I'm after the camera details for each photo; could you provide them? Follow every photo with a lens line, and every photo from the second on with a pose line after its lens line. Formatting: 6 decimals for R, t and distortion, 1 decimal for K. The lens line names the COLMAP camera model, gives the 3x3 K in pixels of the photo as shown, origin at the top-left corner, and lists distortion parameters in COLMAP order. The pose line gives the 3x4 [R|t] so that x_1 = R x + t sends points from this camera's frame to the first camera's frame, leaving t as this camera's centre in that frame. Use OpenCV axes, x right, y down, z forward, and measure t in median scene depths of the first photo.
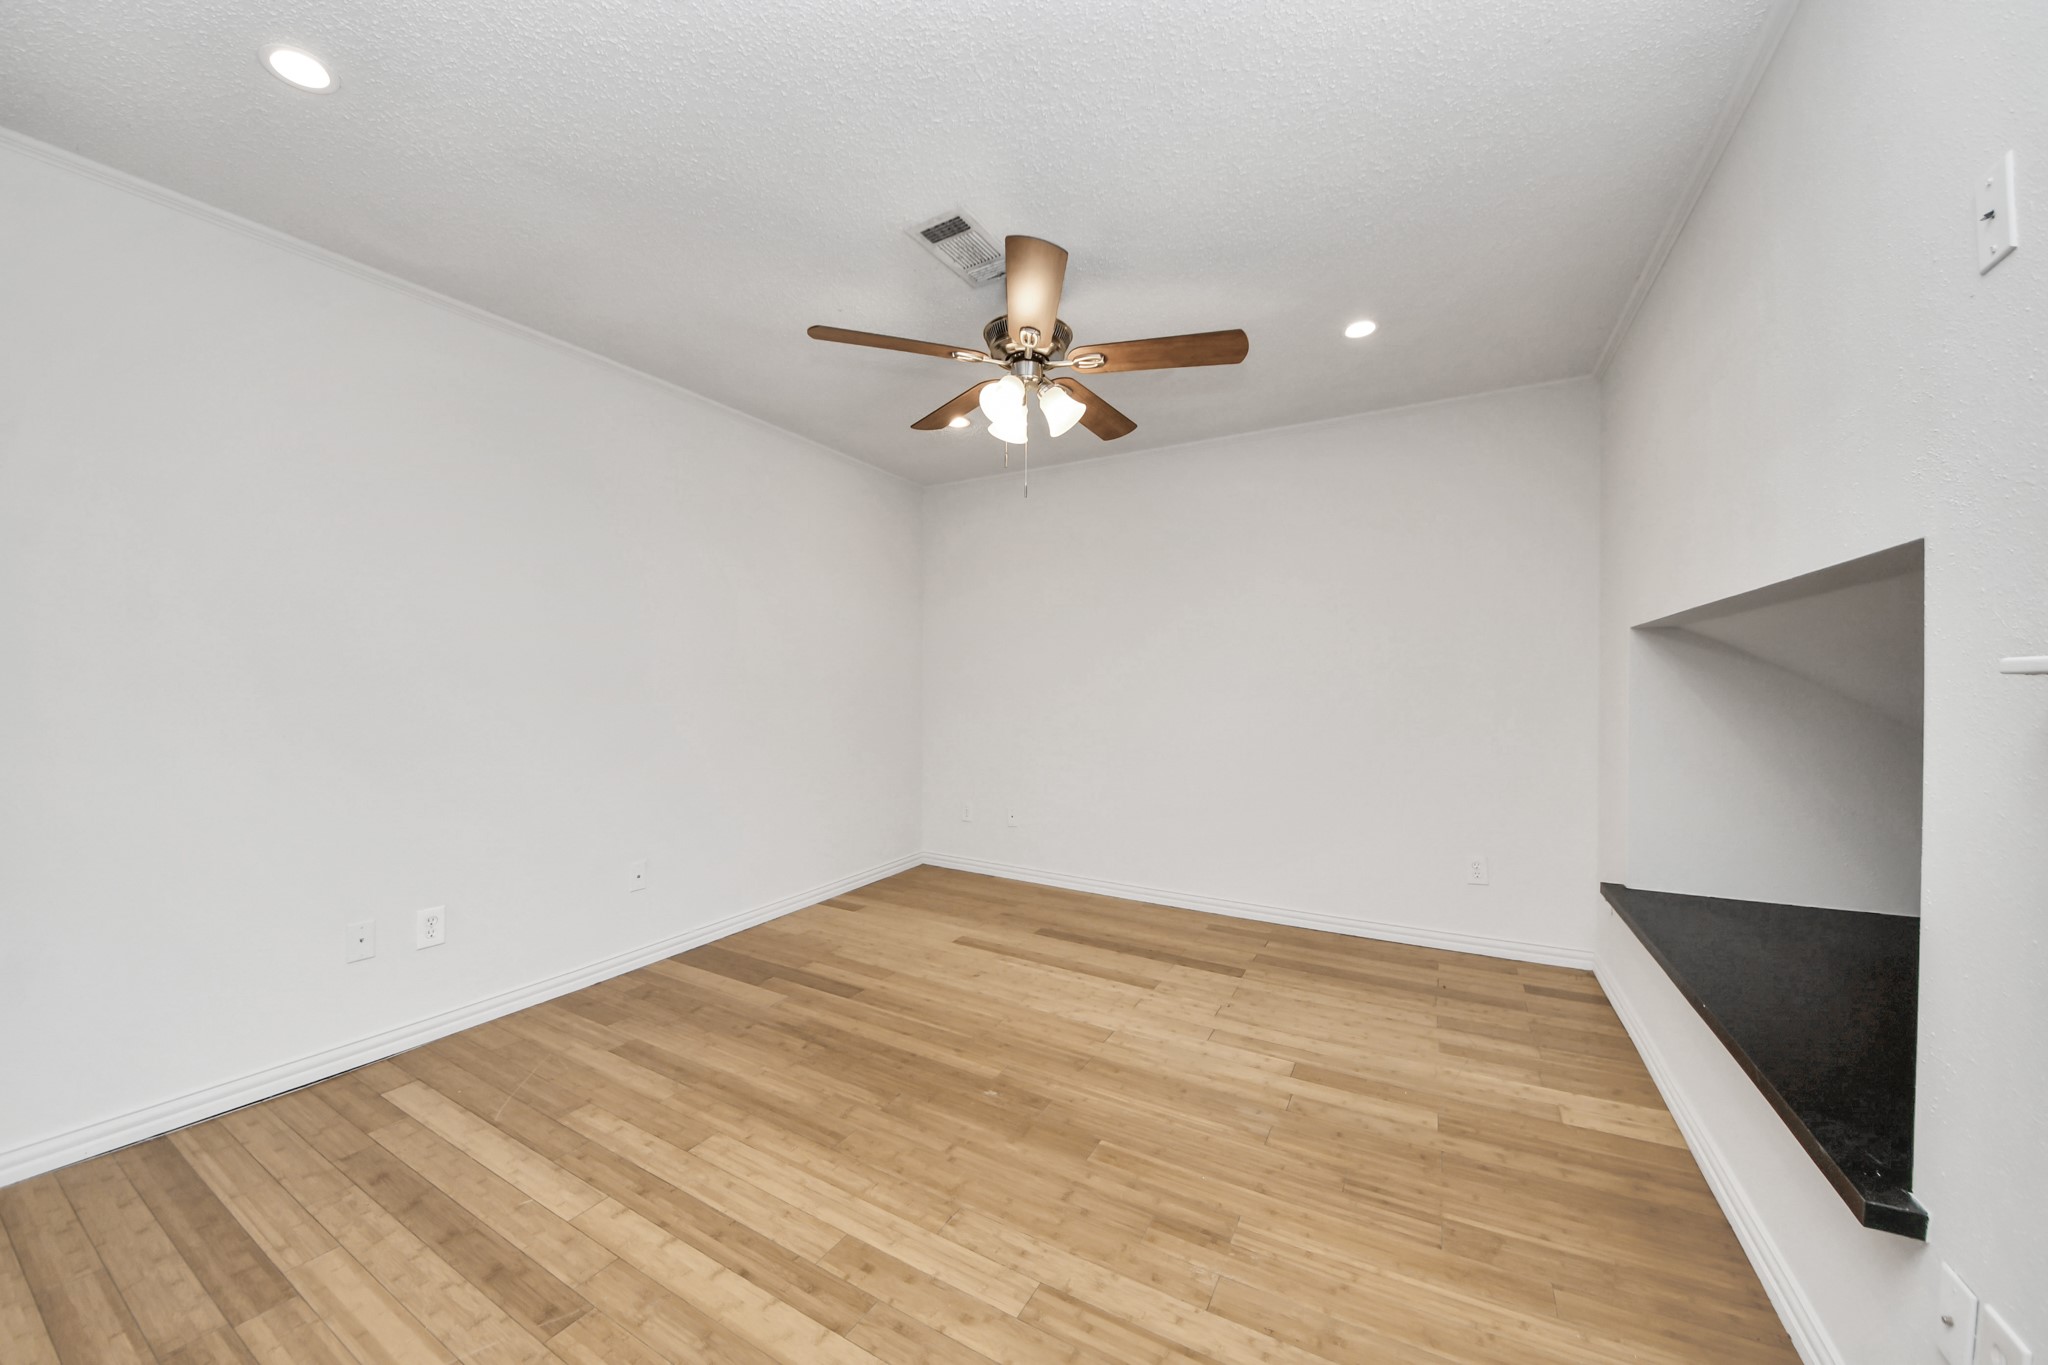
lens RADIAL K [[756.4, 0, 1028.1], [0, 756.4, 682.4], [0, 0, 1]] dist [0.001517, -0.006967]
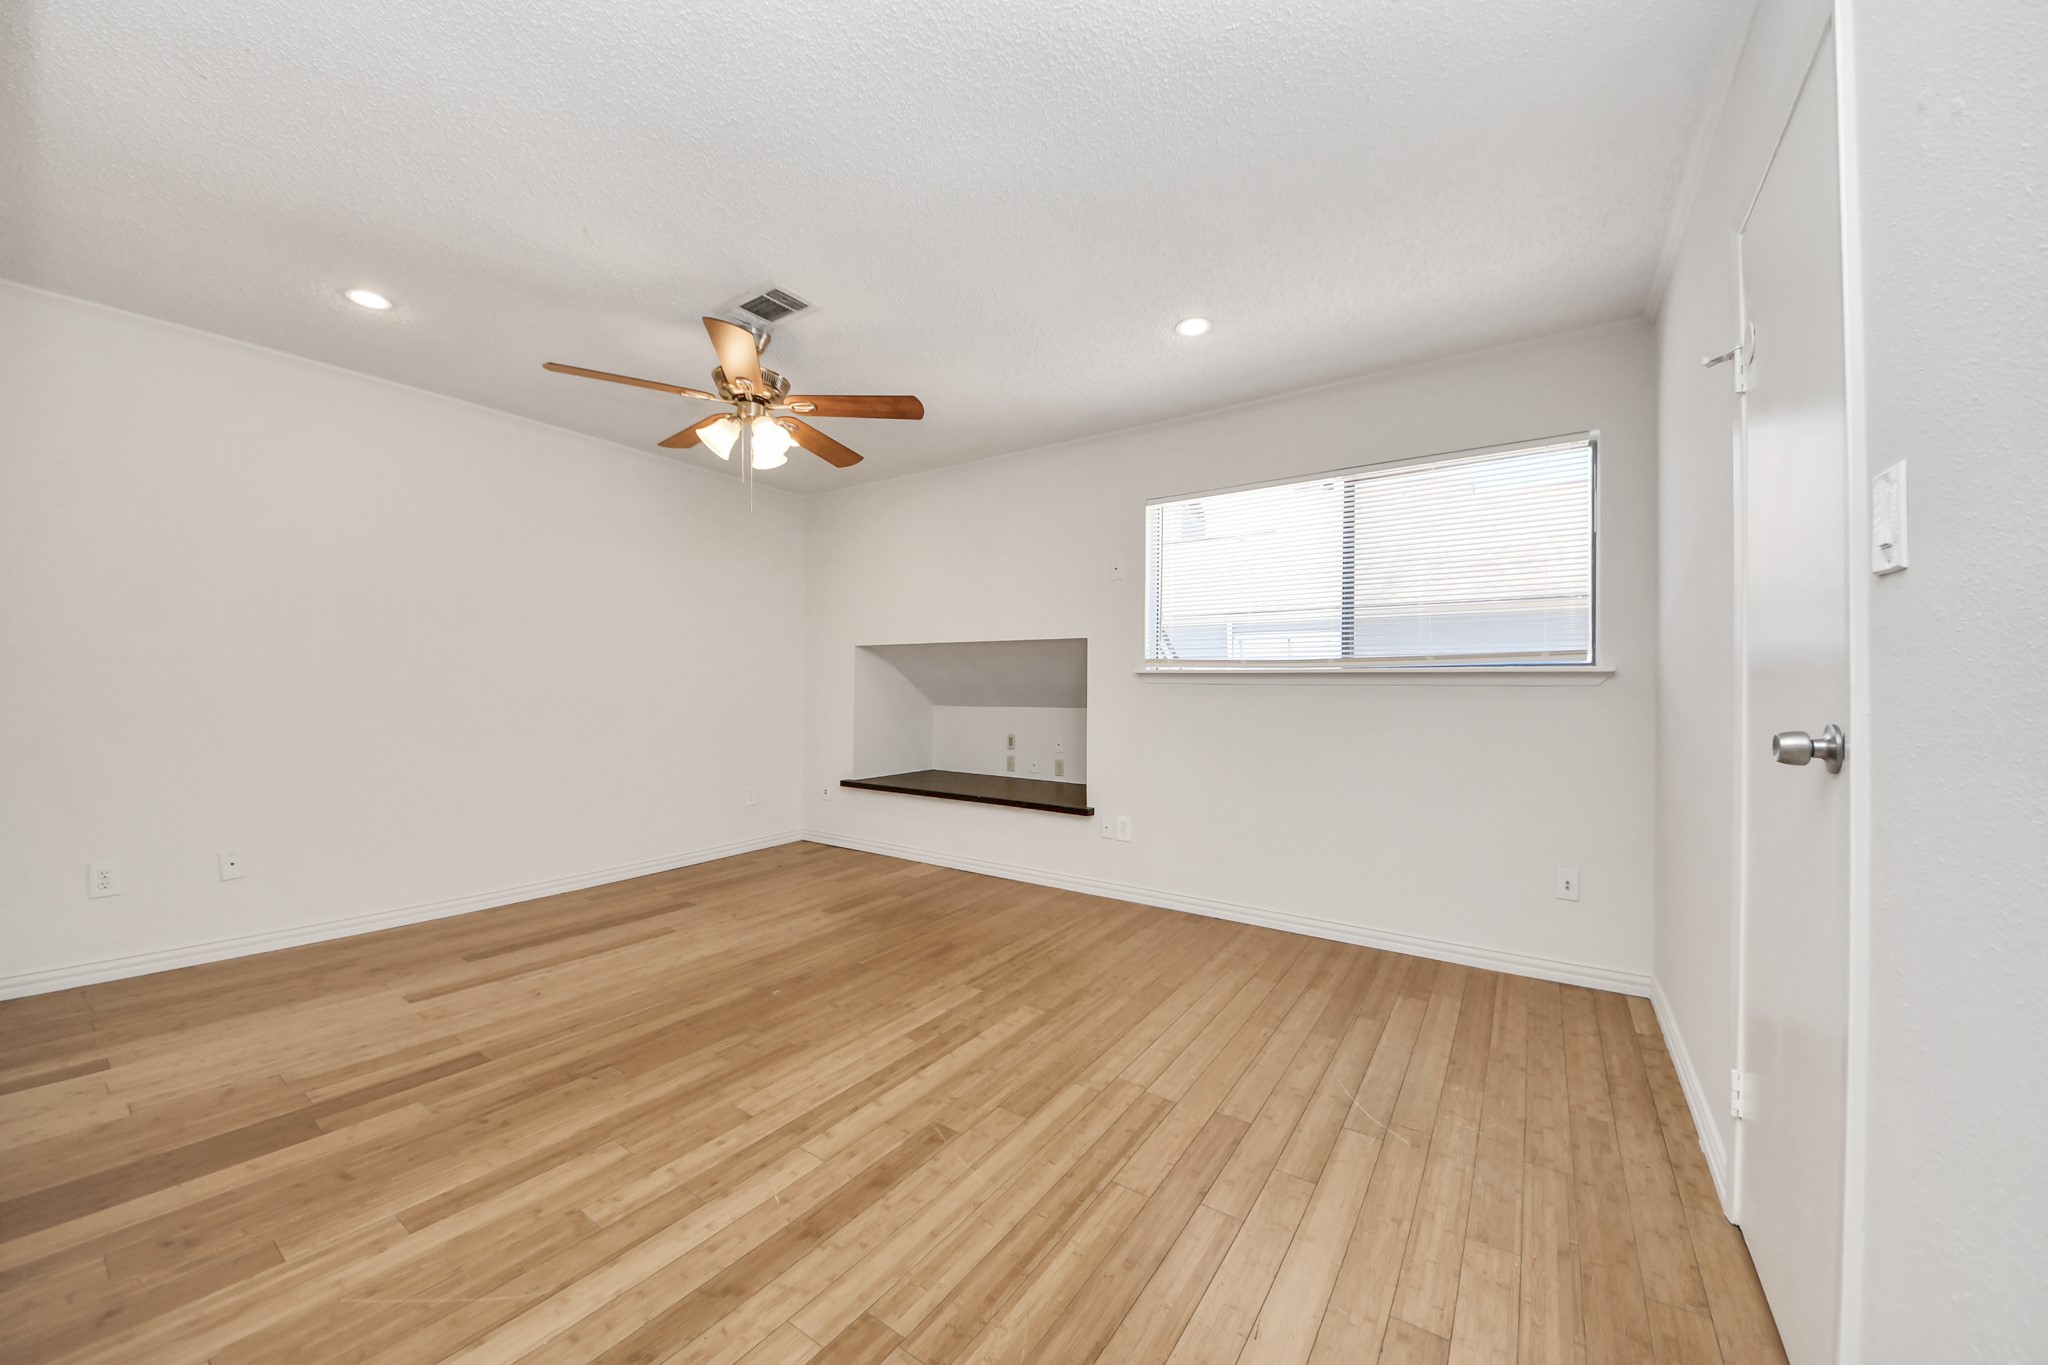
lens RADIAL K [[756.4, 0, 1036.4], [0, 756.4, 681.0], [0, 0, 1]] dist [0.001517, -0.006967]
pose [[0.031310, 0.025283, 0.999190, -1.570226], [0.005171, 0.999663, -0.025457, 0.071974], [-0.999496, 0.005964, 0.031169, 0.629836]]
